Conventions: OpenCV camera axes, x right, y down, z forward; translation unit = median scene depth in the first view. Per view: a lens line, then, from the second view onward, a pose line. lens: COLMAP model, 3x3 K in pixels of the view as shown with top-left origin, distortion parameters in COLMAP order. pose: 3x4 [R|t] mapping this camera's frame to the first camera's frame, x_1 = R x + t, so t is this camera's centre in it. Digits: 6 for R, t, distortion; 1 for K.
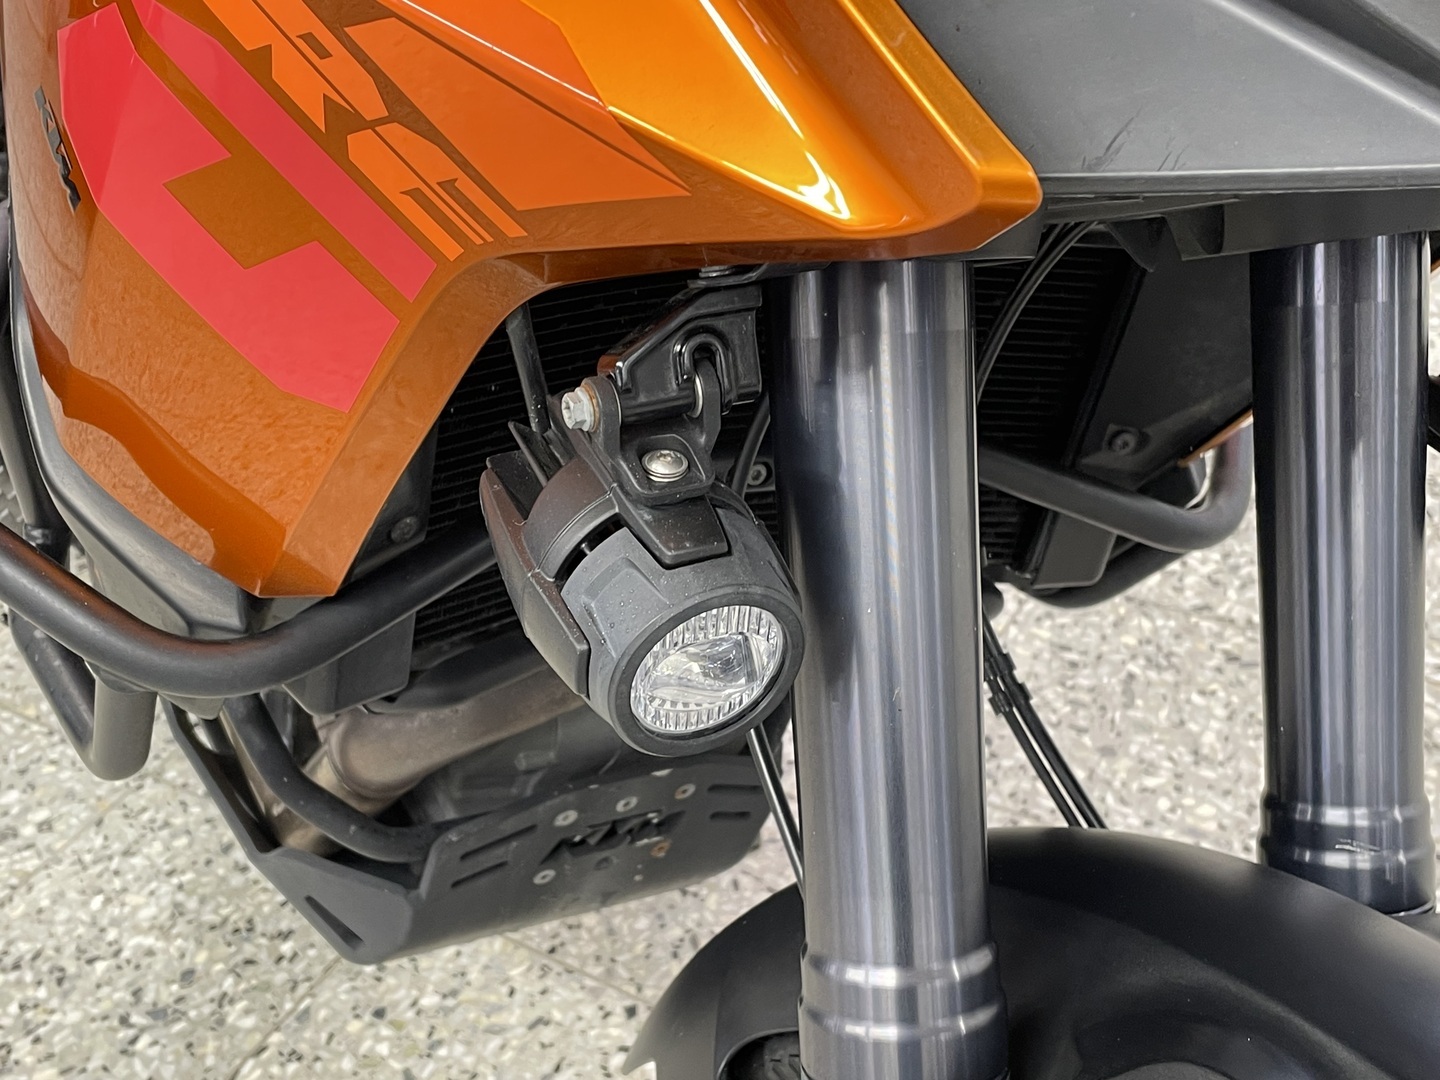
lens RADIAL K [[1731.3, 0, 708.6], [0, 1731.3, 565.0], [0, 0, 1]] dist [0.055539, 0.000000]
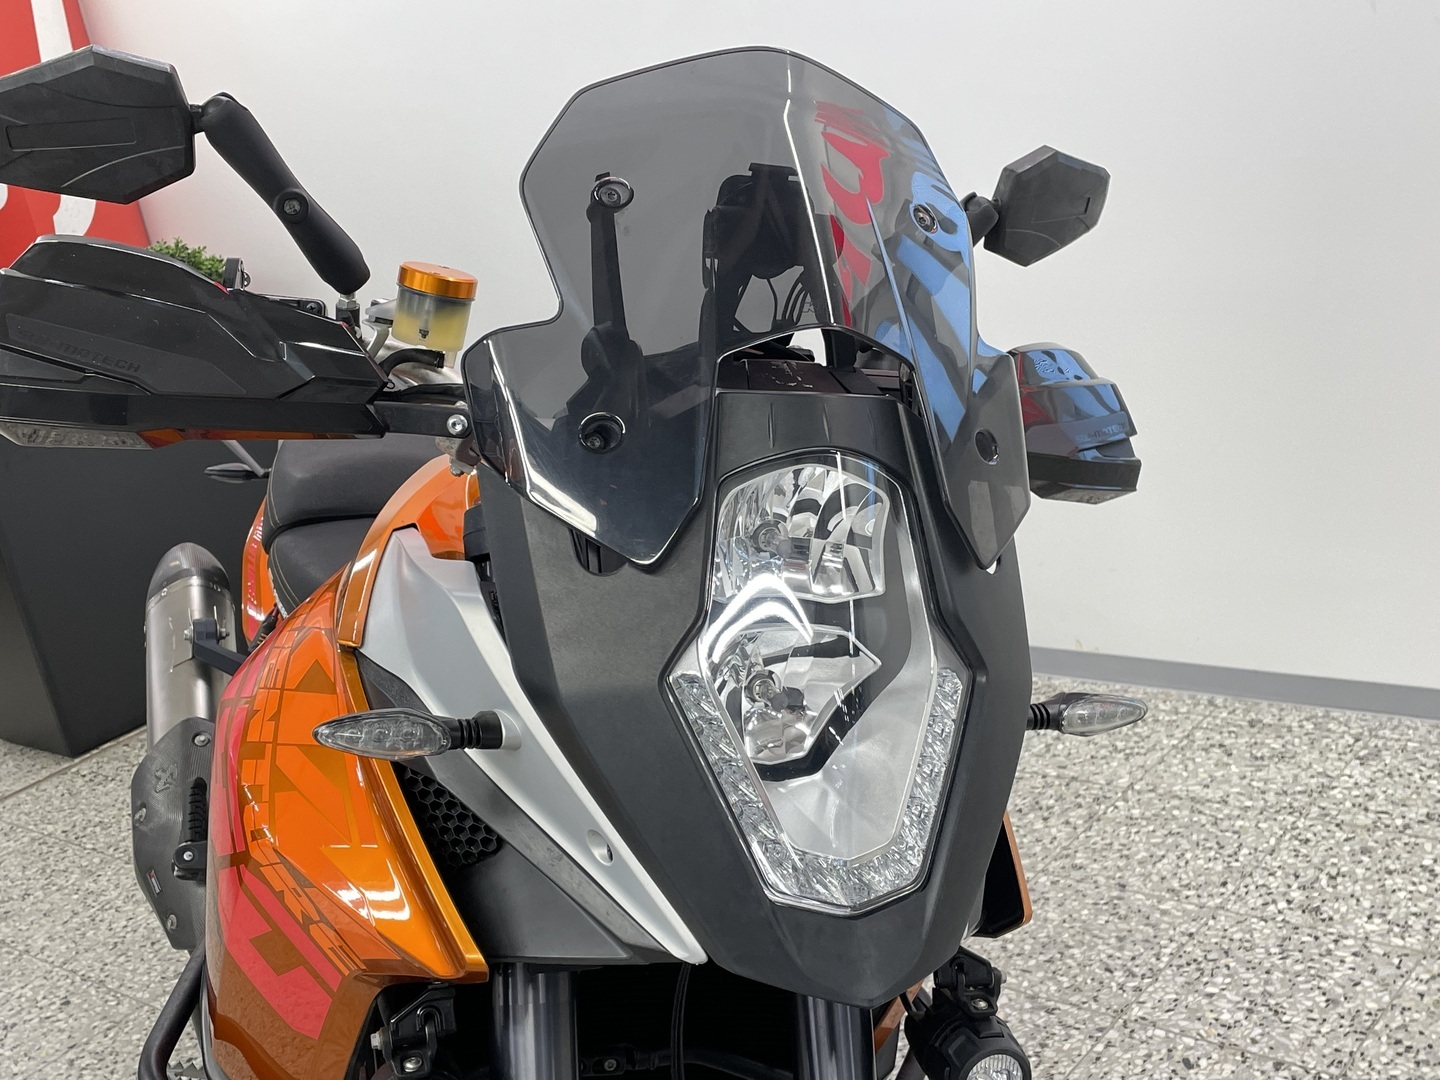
lens RADIAL K [[1731.3, 0, 718.8], [0, 1731.3, 548.3], [0, 0, 1]] dist [0.055539, 0.000000]
pose [[0.985272, -0.047590, -0.164237, 0.834151], [-0.009909, 0.942985, -0.332688, 0.069764], [0.170705, 0.329416, 0.928625, -1.441555]]
